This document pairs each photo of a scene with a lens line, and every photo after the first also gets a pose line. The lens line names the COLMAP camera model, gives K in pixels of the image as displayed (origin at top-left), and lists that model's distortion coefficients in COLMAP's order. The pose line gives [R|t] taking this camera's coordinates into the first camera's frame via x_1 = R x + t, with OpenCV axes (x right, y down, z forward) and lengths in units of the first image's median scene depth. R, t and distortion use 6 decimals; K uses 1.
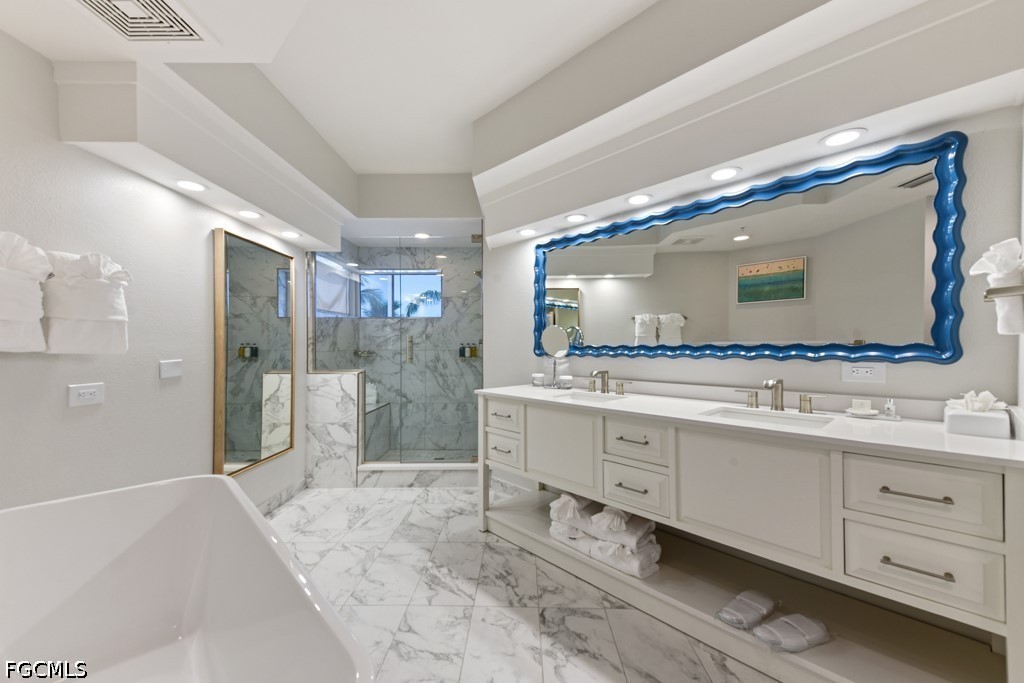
lens RADIAL K [[411.3, 0, 517.8], [0, 411.3, 341.8], [0, 0, 1]] dist [0.000359, -0.000225]
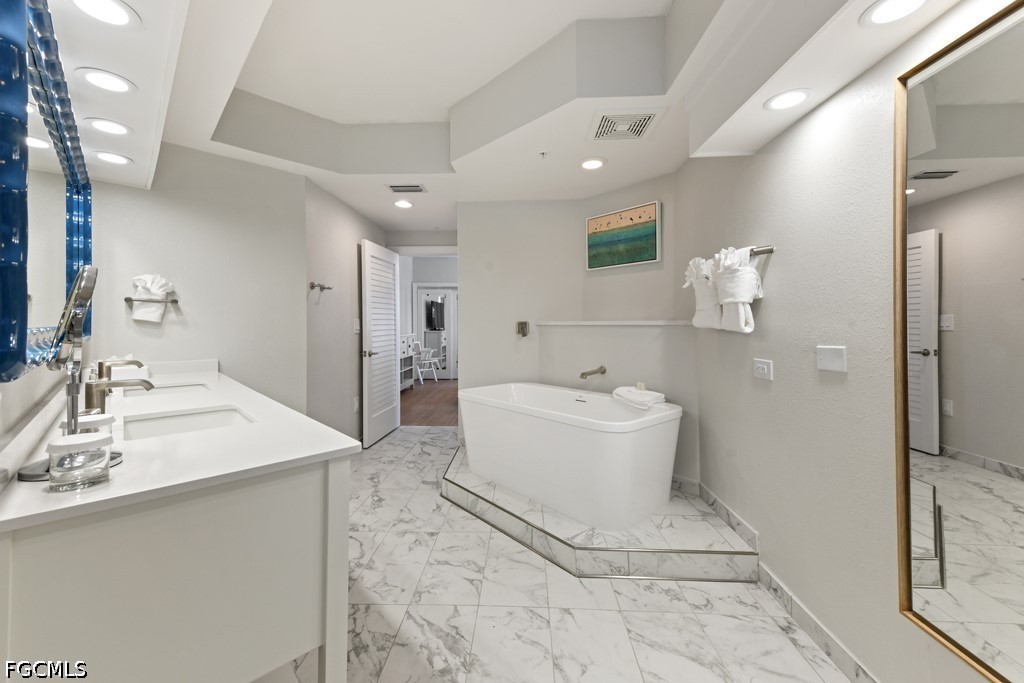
lens RADIAL K [[411.3, 0, 511.8], [0, 411.3, 331.7], [0, 0, 1]] dist [0.000359, -0.000225]
pose [[-0.999717, 0.005997, 0.023013, -0.306512], [0.006271, 0.999910, 0.011857, 0.008666], [-0.022940, 0.011998, -0.999665, 1.605943]]
